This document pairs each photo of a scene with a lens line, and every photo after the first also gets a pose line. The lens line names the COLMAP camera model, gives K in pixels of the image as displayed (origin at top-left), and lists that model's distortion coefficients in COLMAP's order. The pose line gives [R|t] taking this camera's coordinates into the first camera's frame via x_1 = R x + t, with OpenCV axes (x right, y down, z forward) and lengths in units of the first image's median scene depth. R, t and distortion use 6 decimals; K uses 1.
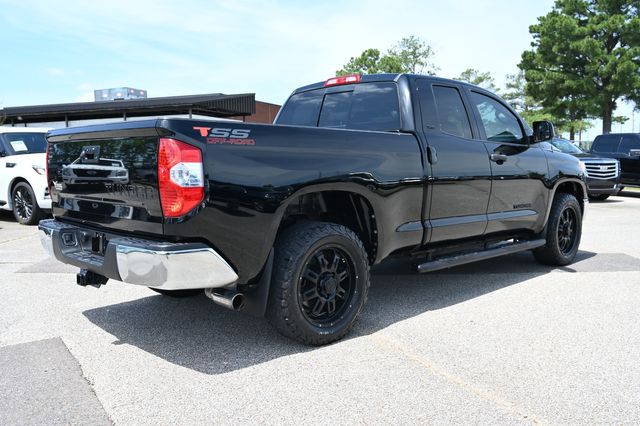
lens RADIAL K [[568.1, 0, 320.0], [0, 568.1, 213.0], [0, 0, 1]] dist [-0.002830, 0.007958]
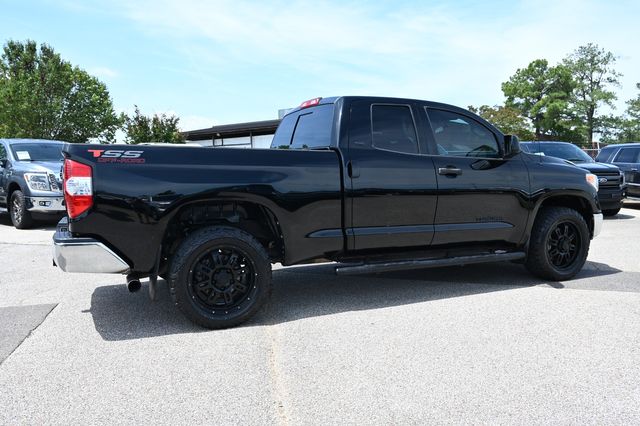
lens RADIAL K [[517.5, 0, 320.0], [0, 517.5, 213.0], [0, 0, 1]] dist [-0.004763, -0.011162]
pose [[0.943847, 0.030088, -0.329011, 0.136728], [-0.032156, 0.999482, -0.000844, -0.004324], [0.328816, 0.011376, 0.944326, 0.009695]]
